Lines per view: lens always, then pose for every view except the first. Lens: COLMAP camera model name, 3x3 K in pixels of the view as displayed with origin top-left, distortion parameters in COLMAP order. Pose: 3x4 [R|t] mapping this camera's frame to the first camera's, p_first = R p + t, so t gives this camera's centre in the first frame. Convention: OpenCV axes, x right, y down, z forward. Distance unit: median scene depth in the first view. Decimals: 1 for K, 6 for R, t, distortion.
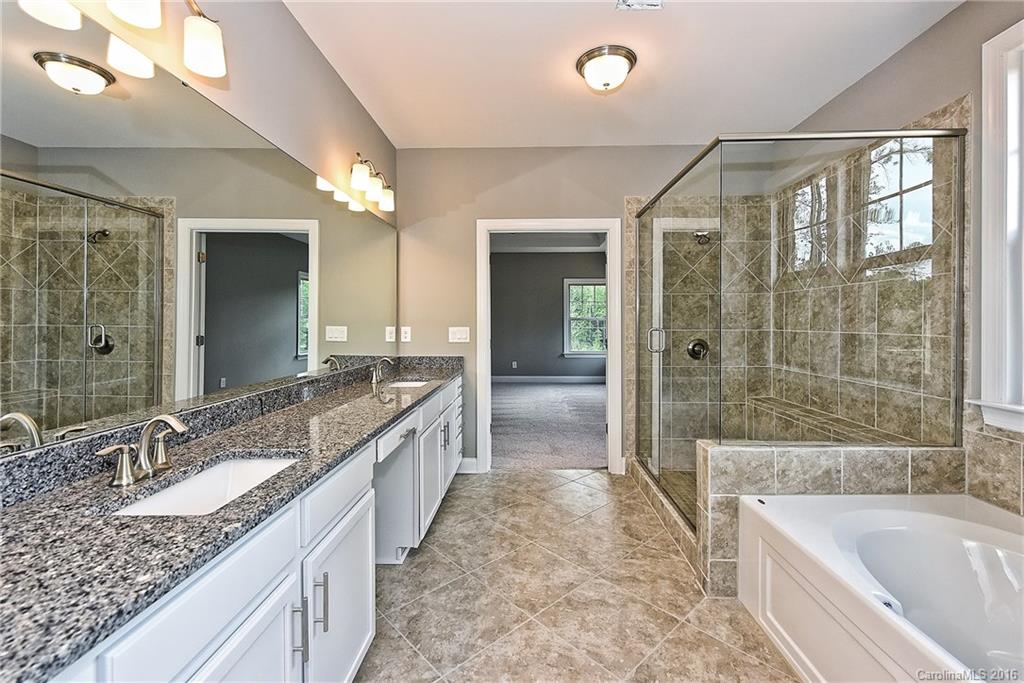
lens RADIAL K [[402.1, 0, 514.5], [0, 402.1, 334.0], [0, 0, 1]] dist [-0.000918, -0.001437]
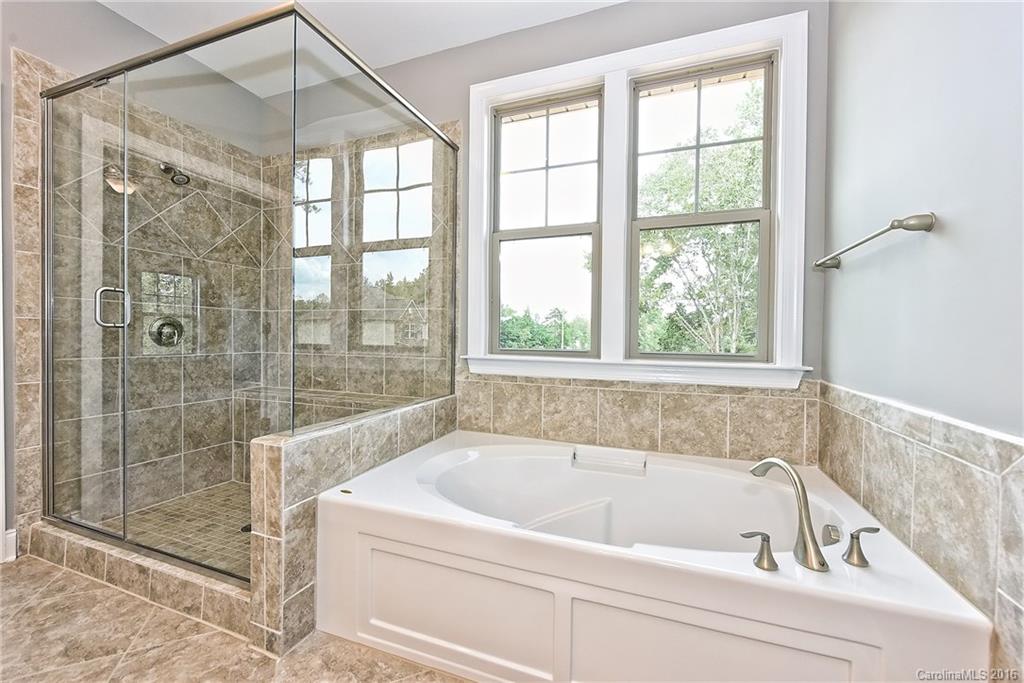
lens RADIAL K [[402.1, 0, 516.4], [0, 402.1, 342.2], [0, 0, 1]] dist [-0.000918, -0.001437]
pose [[0.319514, -0.009609, 0.947533, -0.040426], [-0.003897, 0.999927, 0.011454, 0.095716], [-0.947573, -0.007352, 0.319453, 0.381914]]
